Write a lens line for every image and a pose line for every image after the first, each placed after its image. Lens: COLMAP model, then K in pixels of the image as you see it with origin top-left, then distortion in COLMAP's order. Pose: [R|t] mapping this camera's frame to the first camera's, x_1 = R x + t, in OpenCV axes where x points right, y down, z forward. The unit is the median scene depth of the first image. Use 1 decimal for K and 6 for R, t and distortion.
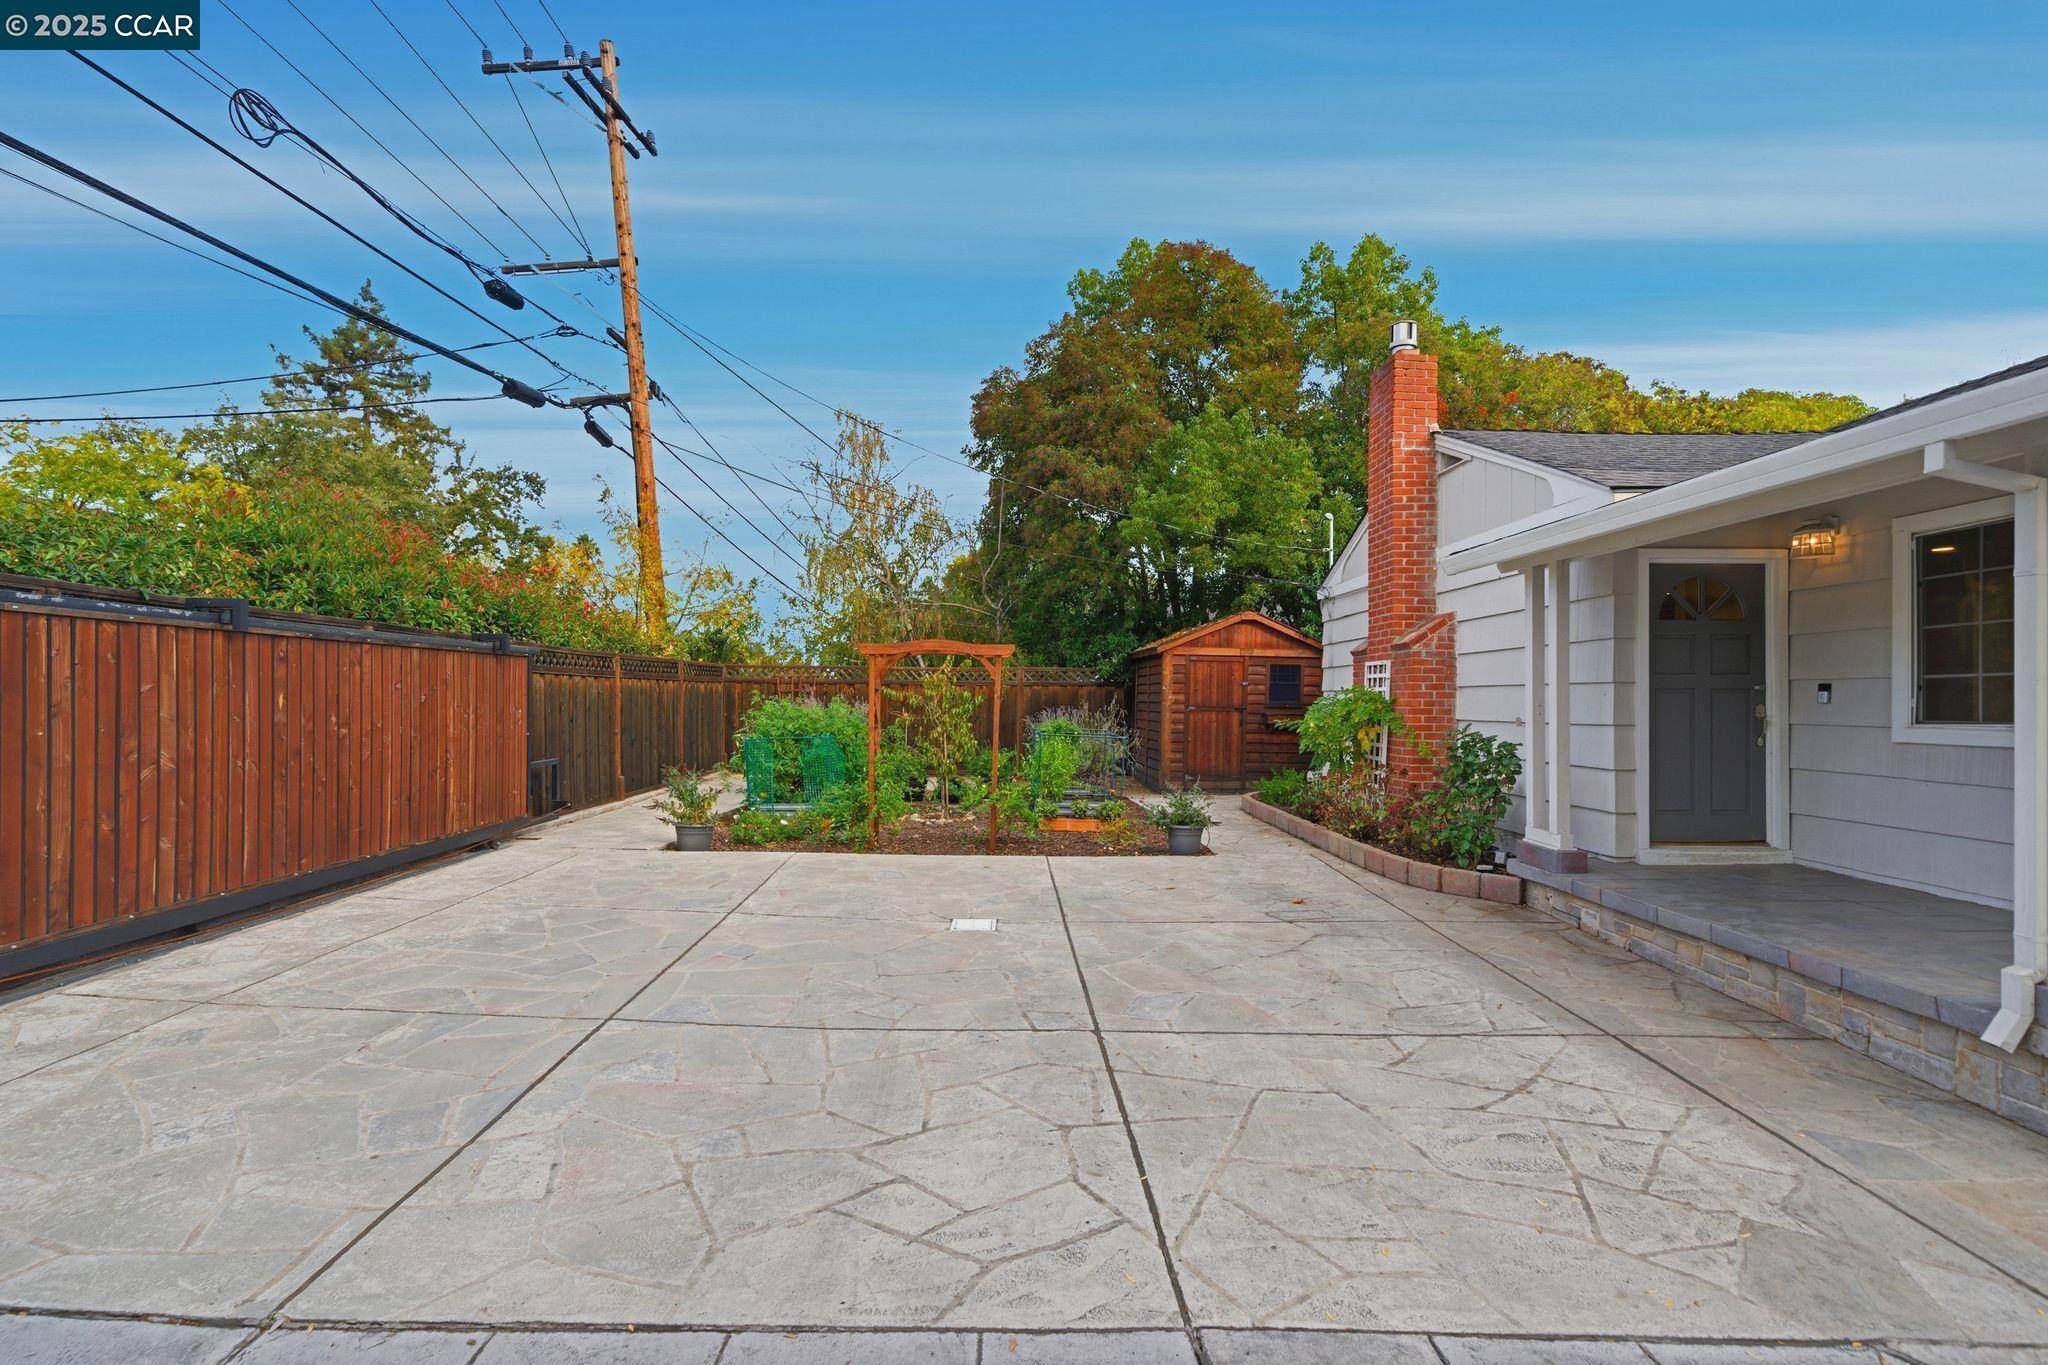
lens RADIAL K [[943.8, 0, 1037.2], [0, 943.8, 696.8], [0, 0, 1]] dist [-0.004110, 0.001470]
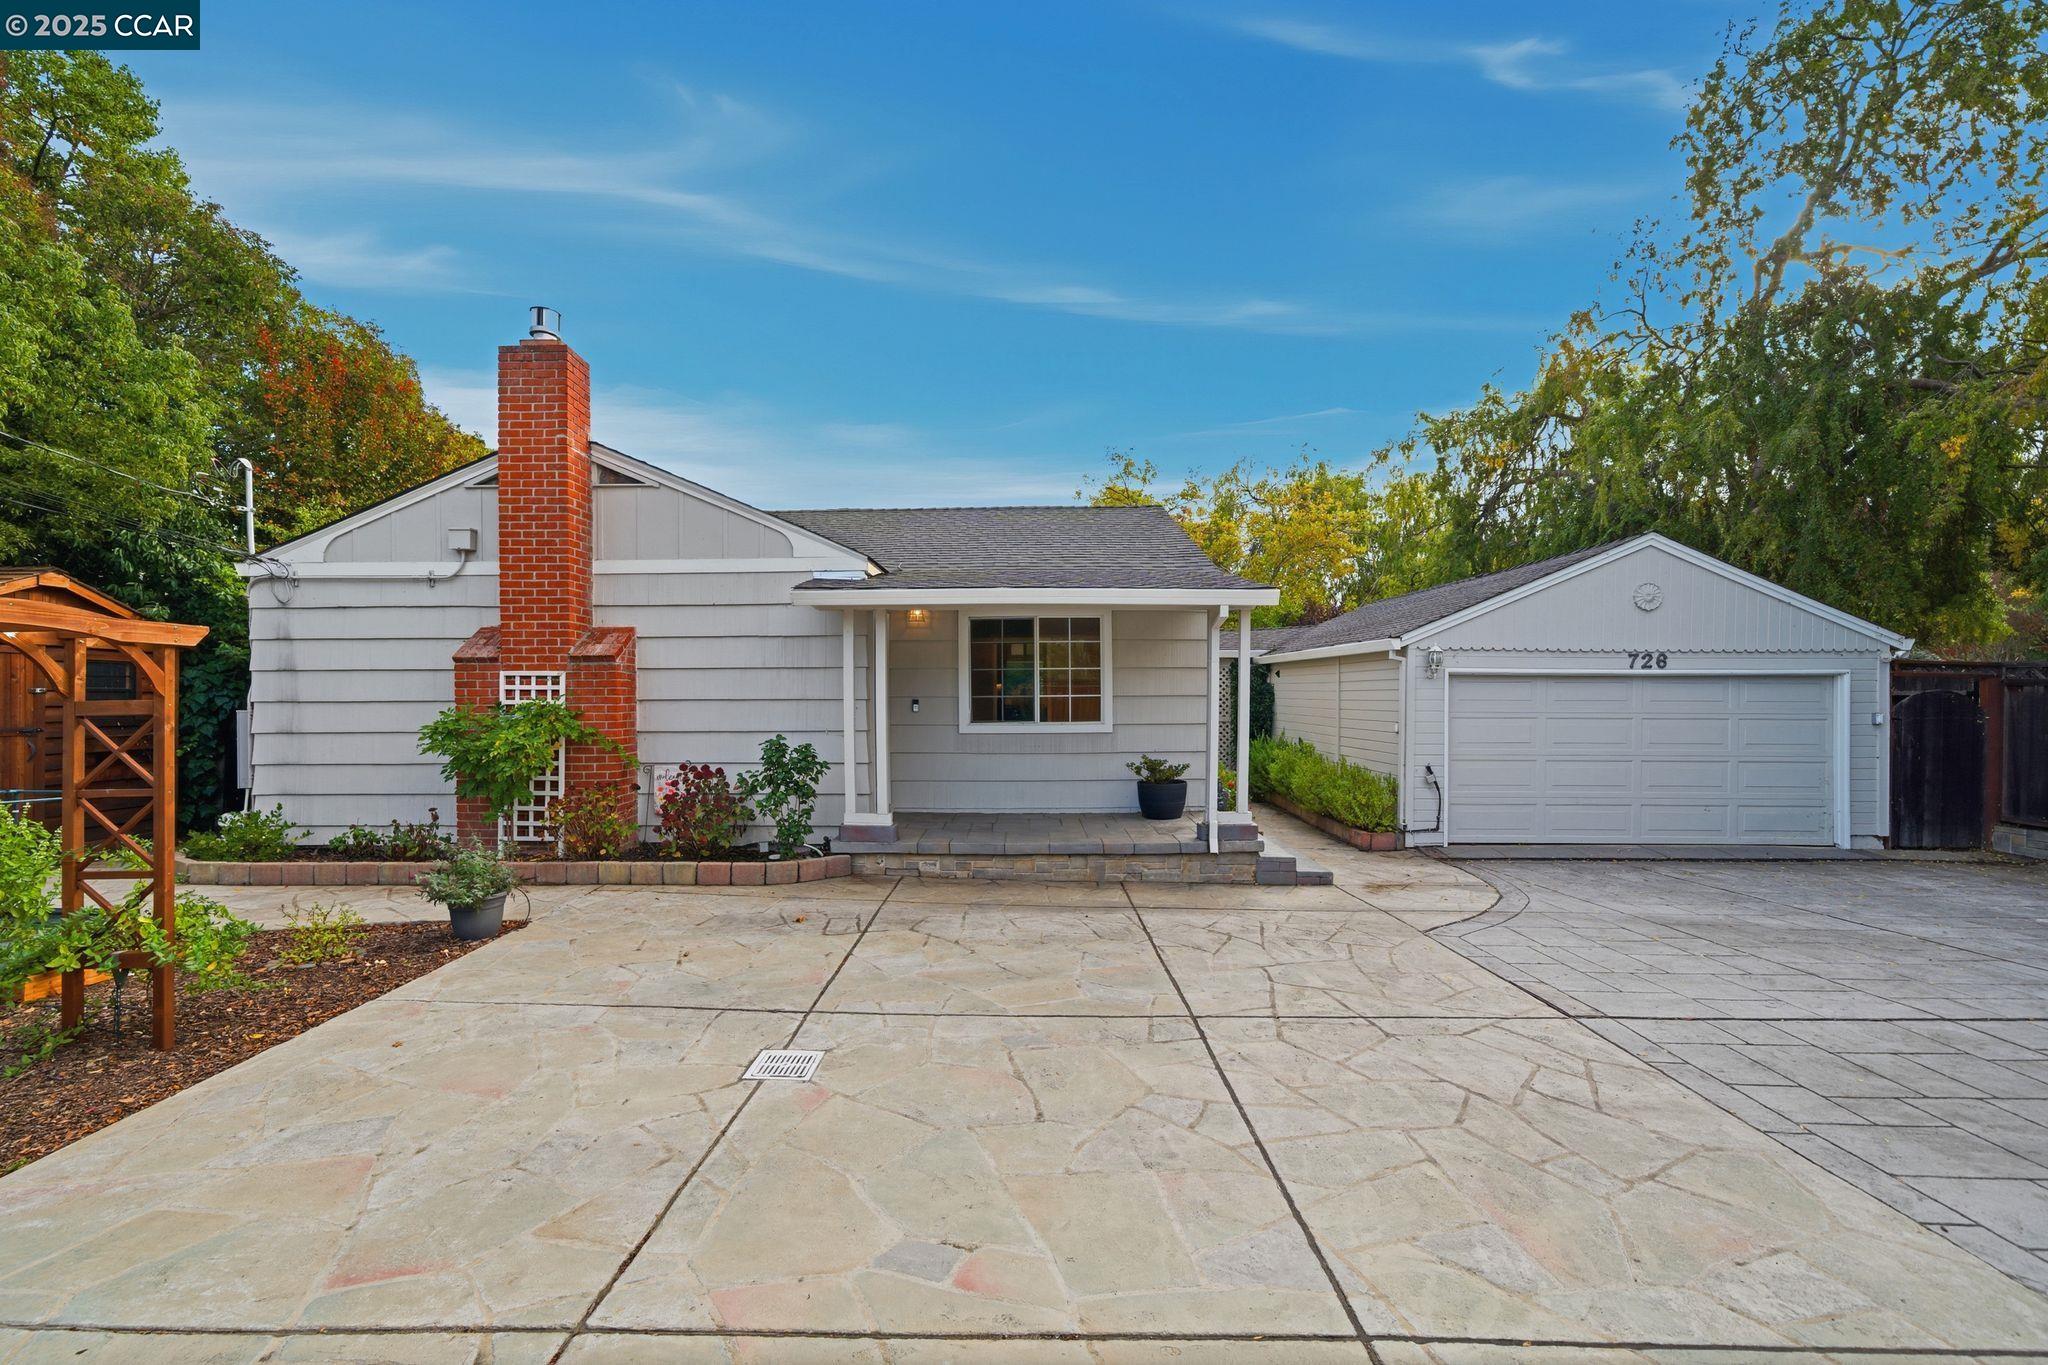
lens RADIAL K [[818.1, 0, 1021.0], [0, 818.1, 694.4], [0, 0, 1]] dist [-0.017213, 0.005443]
pose [[0.035758, 0.000951, 0.999360, -0.433323], [0.001008, 0.999999, -0.000988, -0.015874], [-0.999360, 0.001043, 0.035757, 0.548637]]
